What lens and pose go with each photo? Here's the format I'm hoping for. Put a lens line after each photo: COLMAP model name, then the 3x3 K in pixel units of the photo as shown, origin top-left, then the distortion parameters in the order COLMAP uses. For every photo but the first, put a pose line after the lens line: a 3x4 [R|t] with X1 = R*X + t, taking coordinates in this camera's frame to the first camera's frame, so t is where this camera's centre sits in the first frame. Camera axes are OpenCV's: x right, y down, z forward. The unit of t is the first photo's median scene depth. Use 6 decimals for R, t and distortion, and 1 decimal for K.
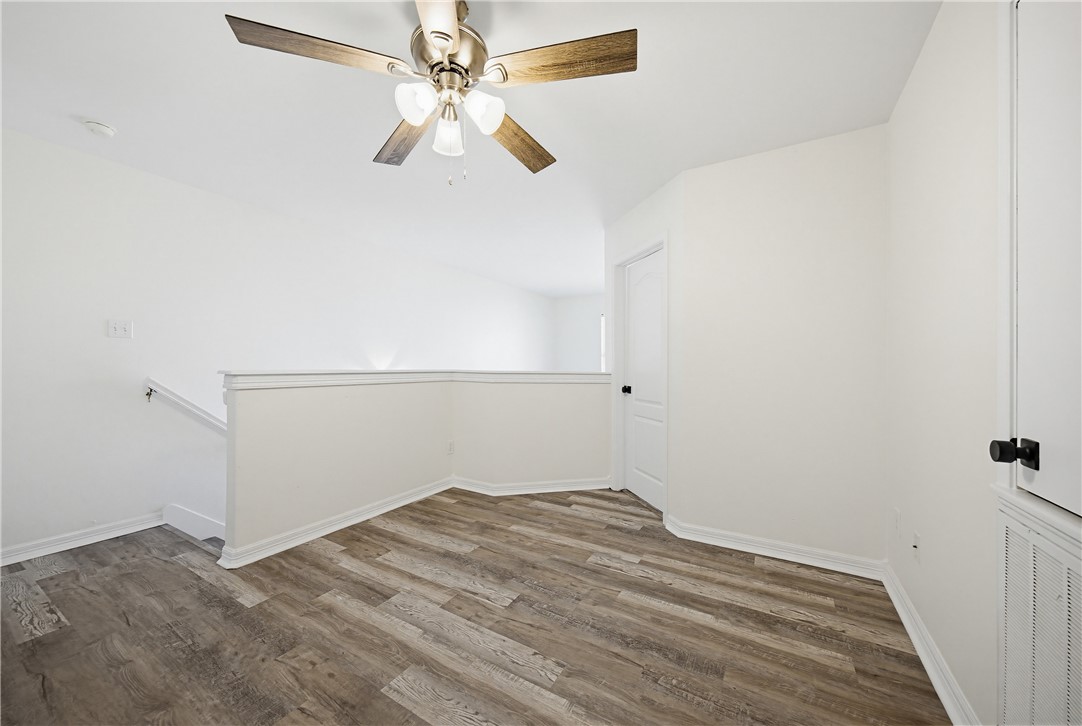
lens RADIAL K [[401.2, 0, 542.9], [0, 401.2, 364.7], [0, 0, 1]] dist [0.004823, -0.000796]
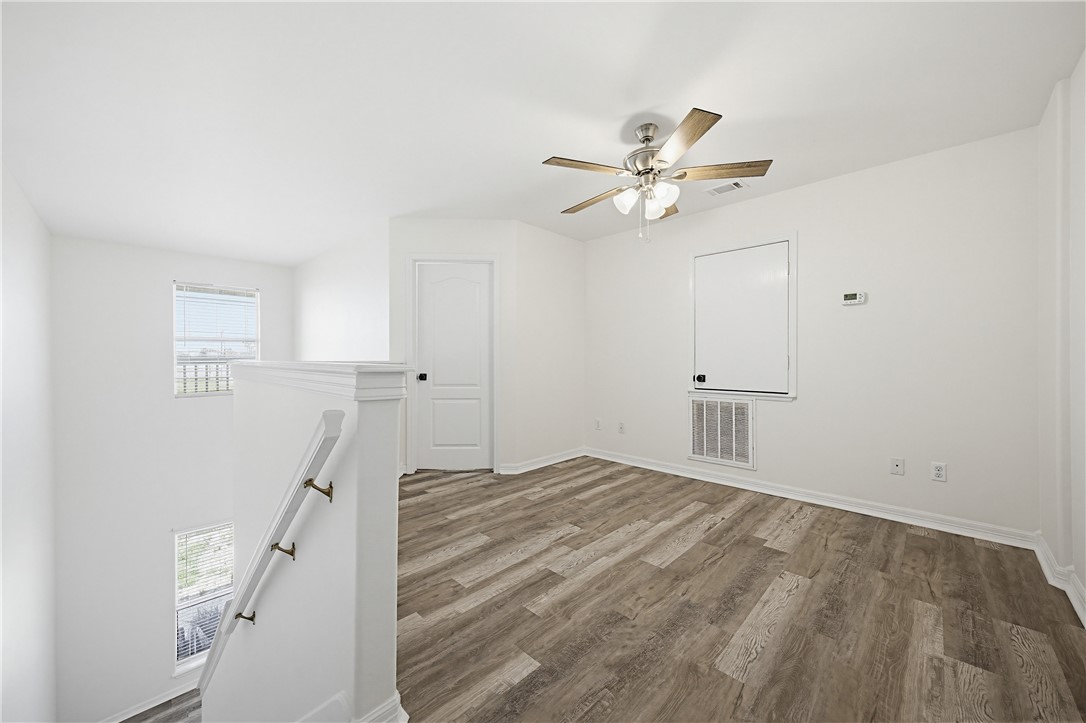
lens RADIAL K [[402.7, 0, 547.7], [0, 402.7, 359.2], [0, 0, 1]] dist [0.004823, -0.000796]
pose [[0.225880, -0.010253, 0.974101, -1.256596], [-0.003613, 0.999929, 0.011363, -0.000038], [-0.974149, -0.006087, 0.225827, 0.686294]]
